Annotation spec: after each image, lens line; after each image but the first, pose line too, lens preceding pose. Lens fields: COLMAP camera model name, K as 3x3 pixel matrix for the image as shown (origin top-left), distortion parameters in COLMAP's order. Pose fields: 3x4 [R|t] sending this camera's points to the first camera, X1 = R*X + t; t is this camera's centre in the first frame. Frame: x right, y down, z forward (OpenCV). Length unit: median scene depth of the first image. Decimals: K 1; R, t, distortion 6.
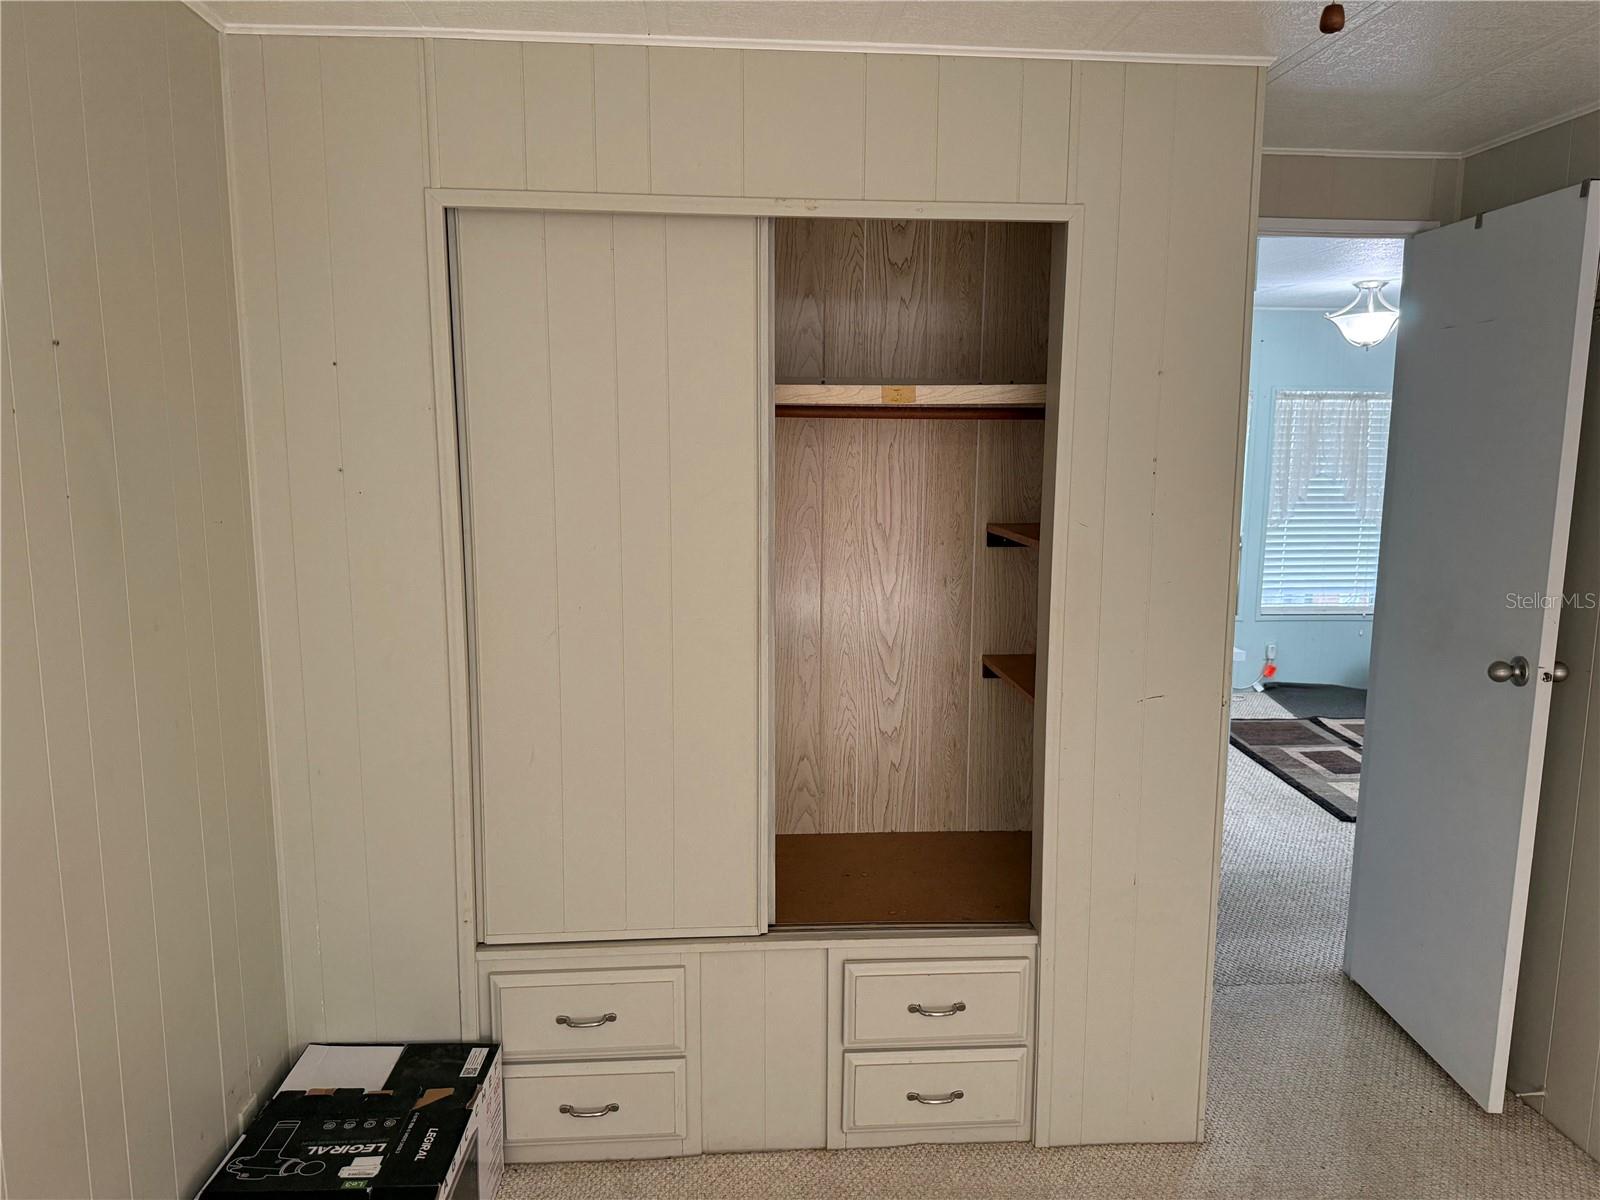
lens RADIAL K [[1120.8, 0, 806.3], [0, 1120.8, 591.1], [0, 0, 1]] dist [0.049514, -0.052816]
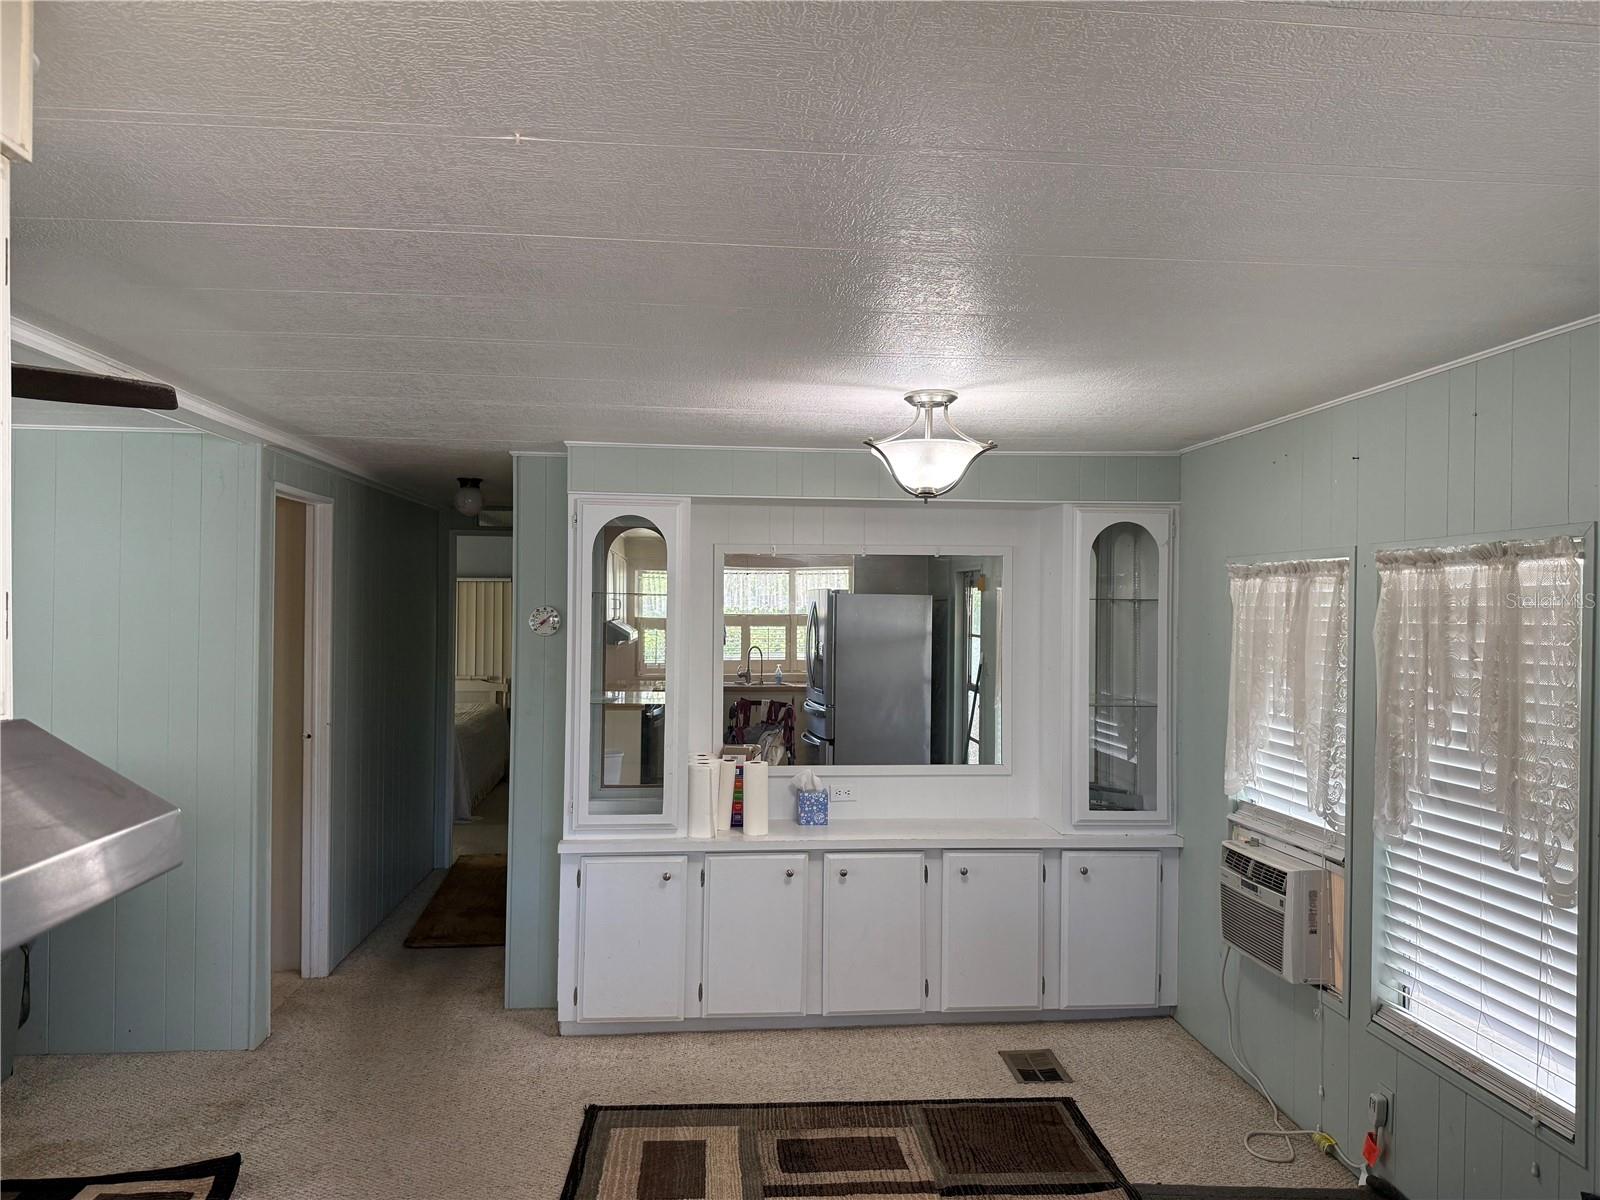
lens RADIAL K [[1123.0, 0, 806.7], [0, 1123.0, 603.4], [0, 0, 1]] dist [0.046267, -0.048117]
pose [[0.039566, -0.002130, -0.999215, 0.947891], [-0.147998, 0.988956, -0.007969, -0.122453], [0.988196, 0.148197, 0.038814, 0.789942]]
